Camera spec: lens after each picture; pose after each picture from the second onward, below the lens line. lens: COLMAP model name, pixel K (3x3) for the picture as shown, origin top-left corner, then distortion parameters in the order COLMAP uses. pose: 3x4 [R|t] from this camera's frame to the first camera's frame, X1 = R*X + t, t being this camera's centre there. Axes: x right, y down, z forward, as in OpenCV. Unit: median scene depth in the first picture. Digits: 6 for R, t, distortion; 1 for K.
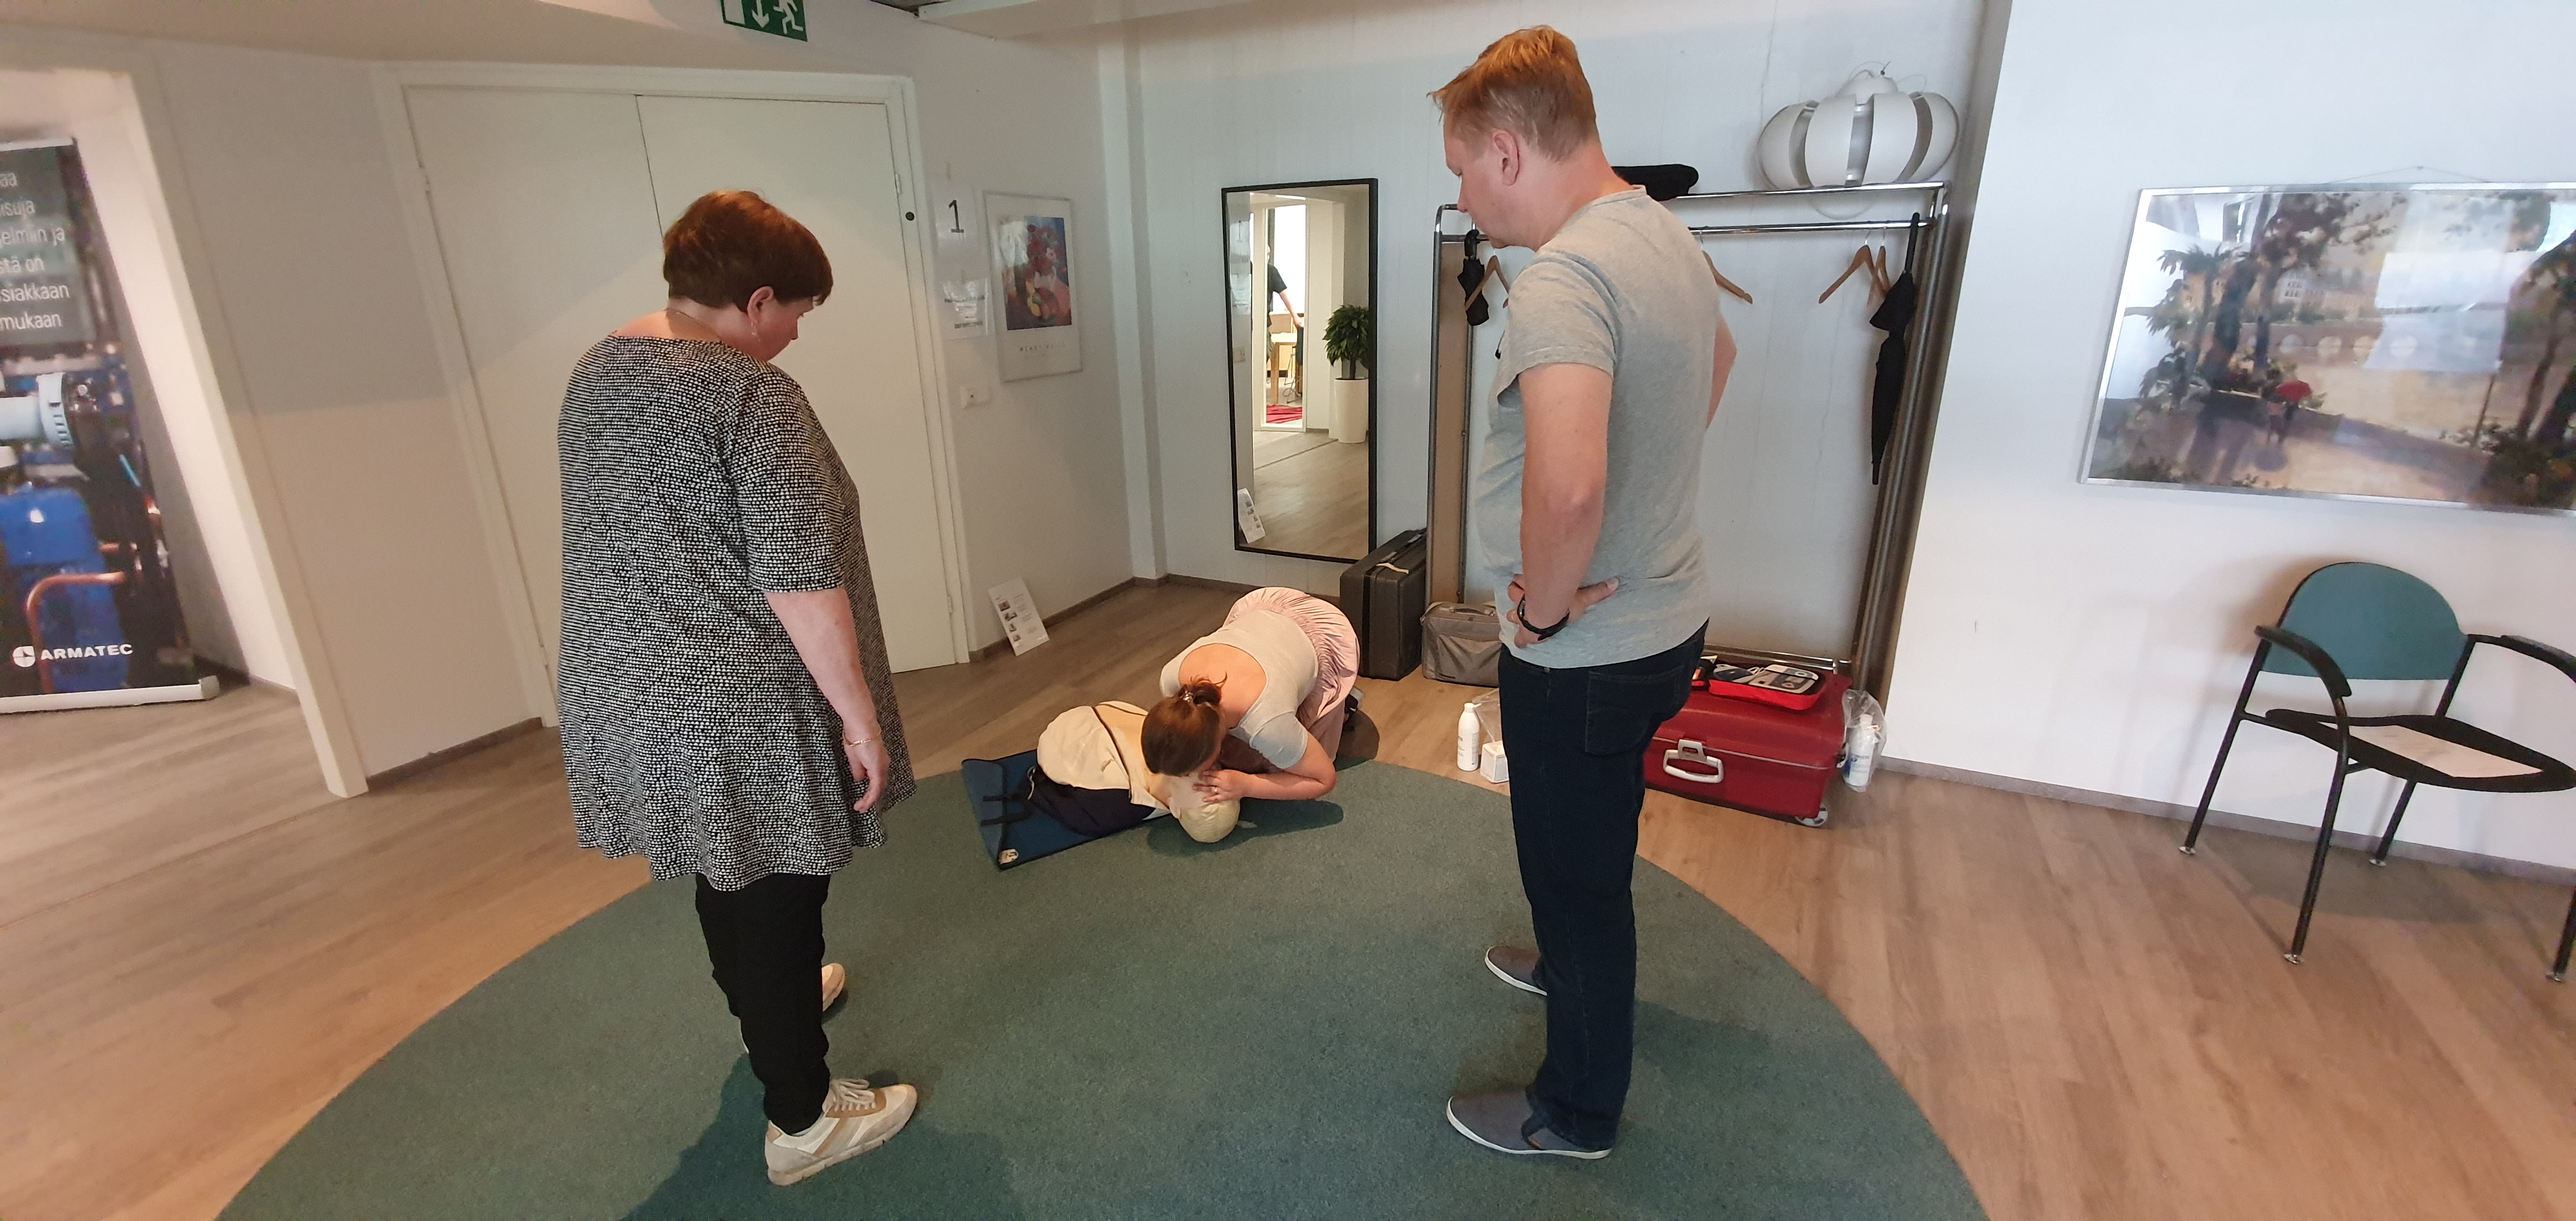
lens RADIAL K [[999.5, 0, 1288.0], [0, 999.5, 610.5], [0, 0, 1]] dist [-0.015397, -0.000057]
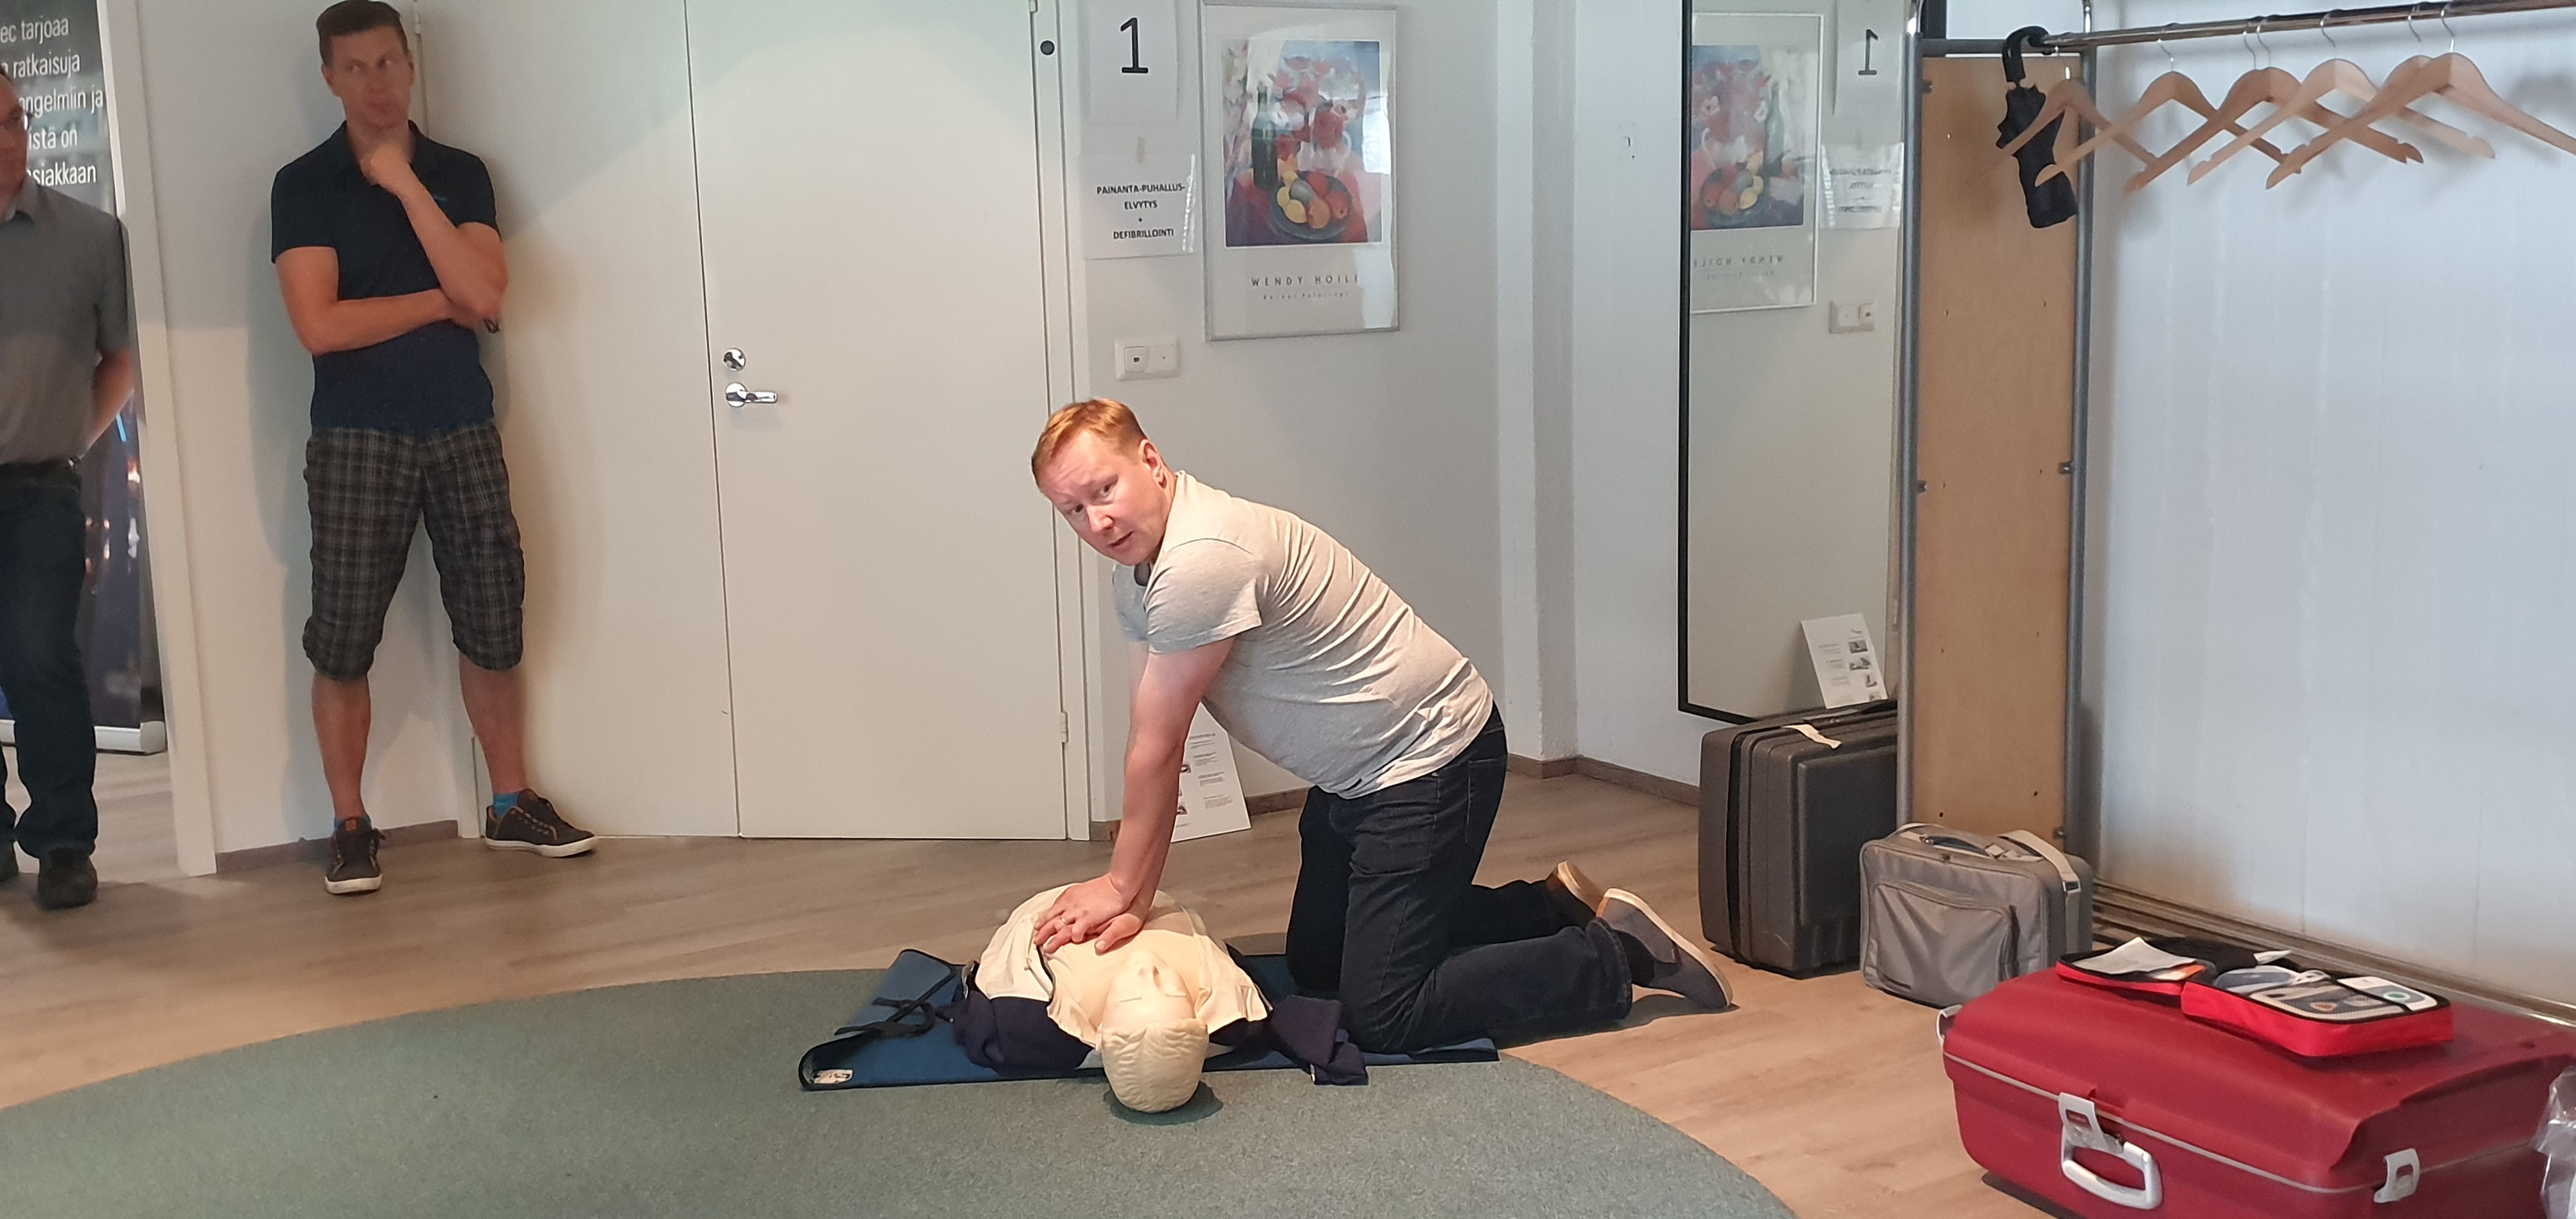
lens RADIAL K [[2431.7, 0, 1279.7], [0, 2431.7, 704.2], [0, 0, 1]] dist [0.046721, -0.006099]
pose [[0.861852, 0.095115, -0.498160, 0.603953], [-0.154340, 0.984856, -0.078977, 0.095627], [0.483104, 0.144952, 0.863481, -0.148870]]
